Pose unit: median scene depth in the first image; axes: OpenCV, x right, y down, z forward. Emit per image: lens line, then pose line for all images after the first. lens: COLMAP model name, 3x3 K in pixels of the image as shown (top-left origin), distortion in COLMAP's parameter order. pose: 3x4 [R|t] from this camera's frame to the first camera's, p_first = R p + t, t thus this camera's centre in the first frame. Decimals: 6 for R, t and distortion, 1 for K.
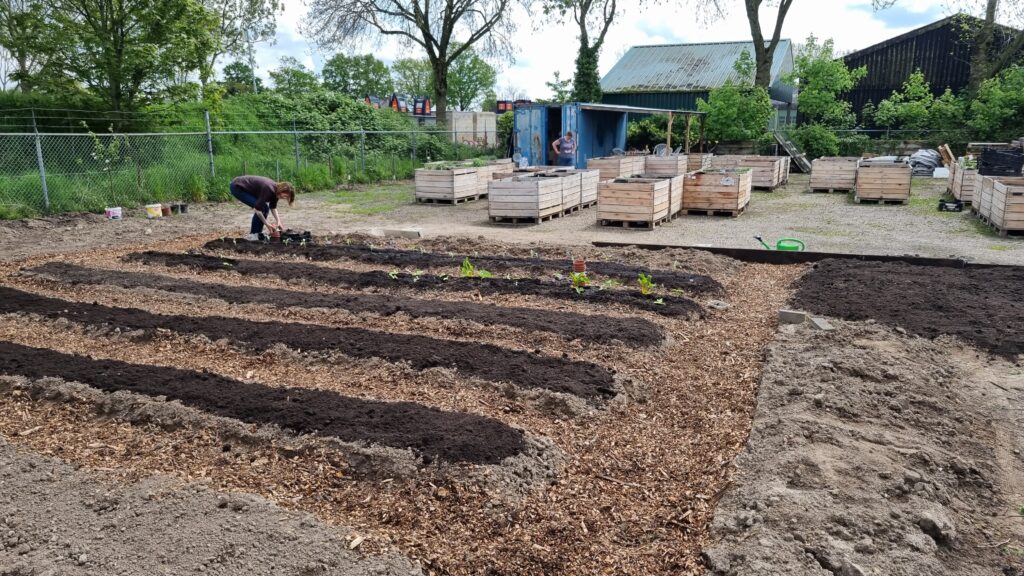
lens RADIAL K [[768.6, 0, 512.0], [0, 768.6, 288.0], [0, 0, 1]] dist [0.028925, -0.004615]
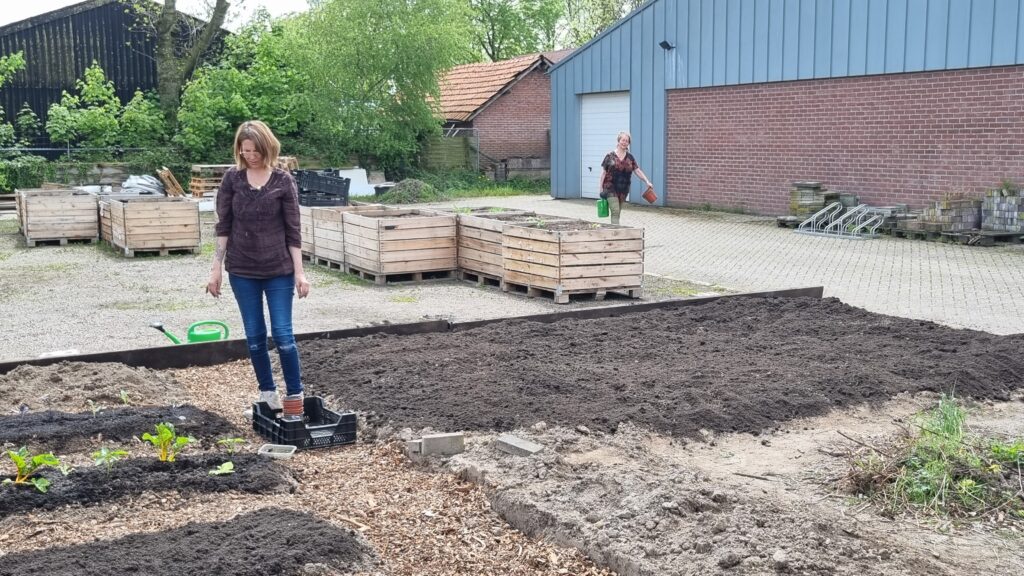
lens RADIAL K [[1144.7, 0, 512.0], [0, 1144.7, 288.0], [0, 0, 1]] dist [0.061932, -0.020527]
pose [[0.625800, -0.104385, 0.772967, -0.105033], [0.167581, 0.985855, -0.002540, -0.026121], [-0.761768, 0.131124, 0.634441, 0.130372]]
